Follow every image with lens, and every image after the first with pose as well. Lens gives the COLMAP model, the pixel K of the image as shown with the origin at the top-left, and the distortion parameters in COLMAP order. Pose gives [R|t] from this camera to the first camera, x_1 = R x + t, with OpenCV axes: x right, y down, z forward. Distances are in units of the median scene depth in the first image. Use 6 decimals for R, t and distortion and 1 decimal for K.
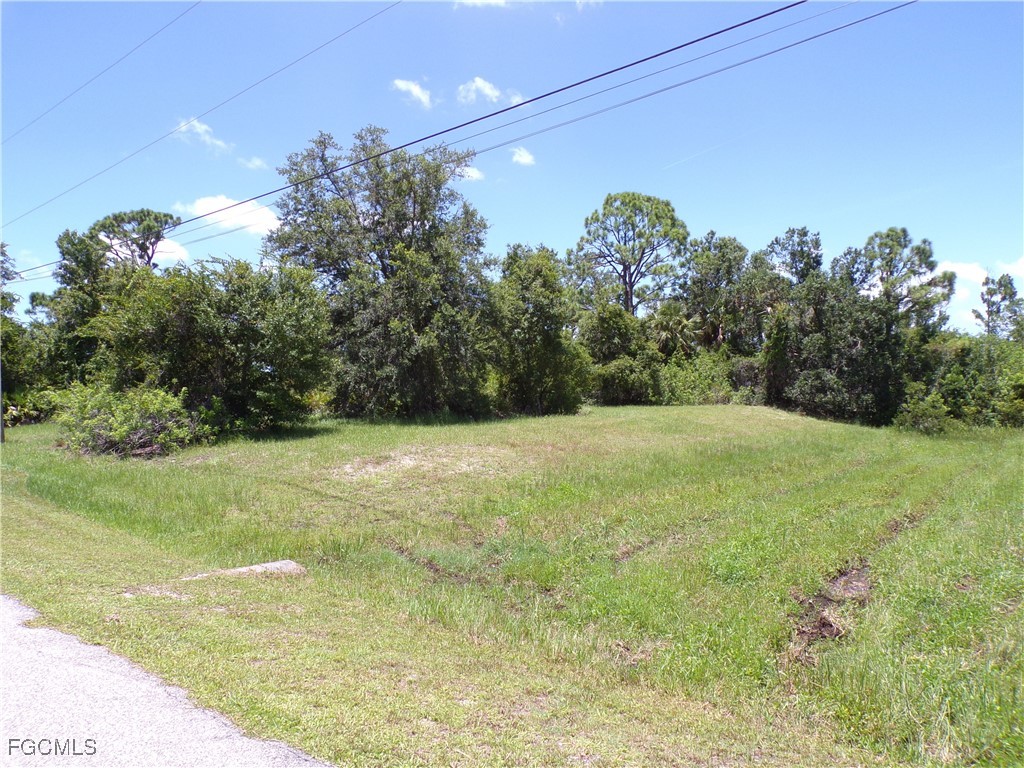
lens RADIAL K [[707.8, 0, 512.0], [0, 707.8, 384.0], [0, 0, 1]] dist [-0.002672, 0.006257]
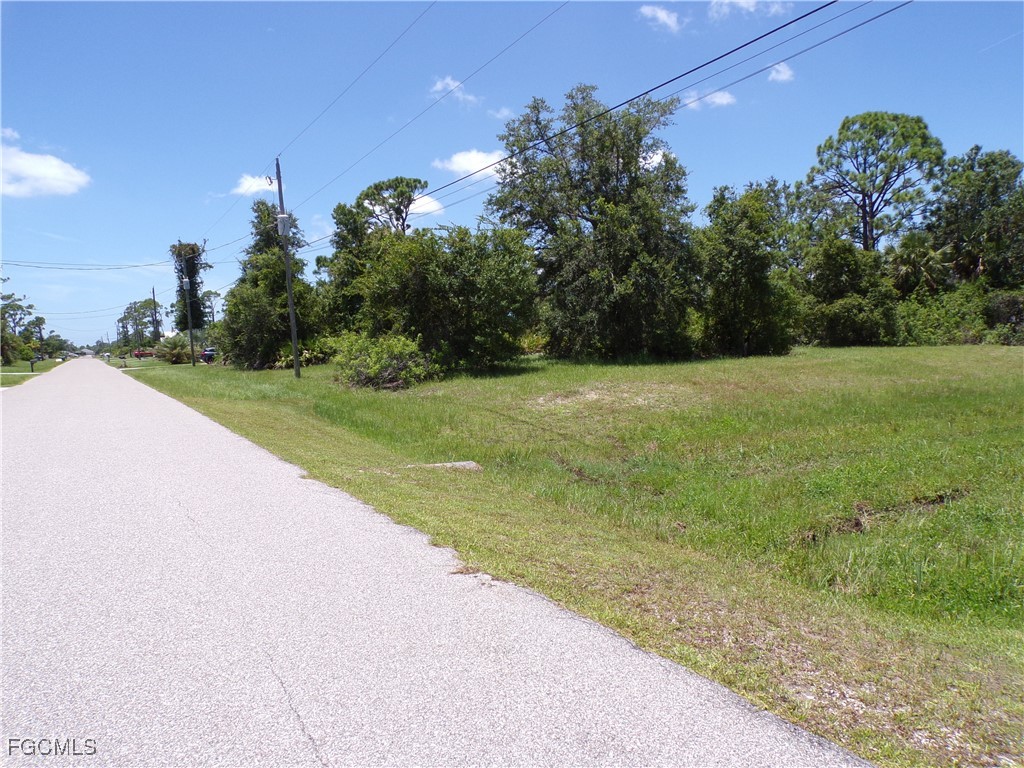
lens RADIAL K [[715.6, 0, 512.0], [0, 715.6, 384.0], [0, 0, 1]] dist [0.004578, 0.005073]
pose [[0.942672, 0.011150, -0.333534, 0.065665], [0.015631, 0.996870, 0.077503, -0.001410], [0.333354, -0.078274, 0.939547, -0.078467]]
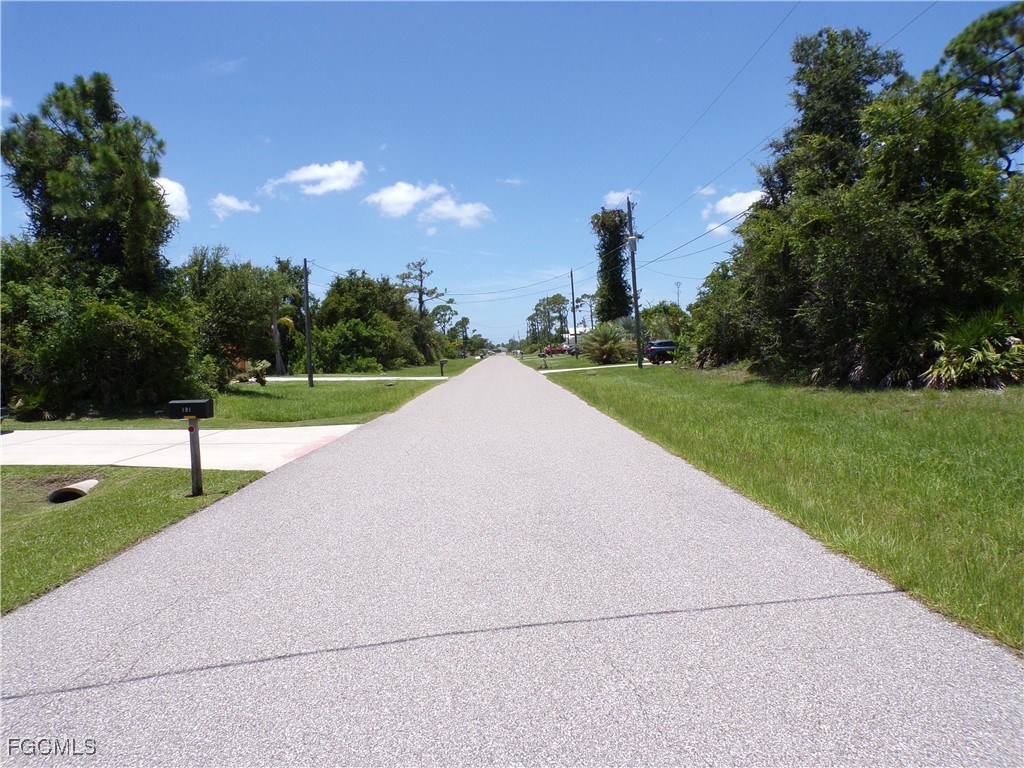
lens RADIAL K [[707.8, 0, 512.0], [0, 707.8, 384.0], [0, 0, 1]] dist [-0.002672, 0.006257]
pose [[0.652017, 0.025796, -0.757766, -0.361904], [0.041519, 0.996707, 0.069655, 0.010894], [0.757067, -0.076878, 0.648798, 0.277467]]
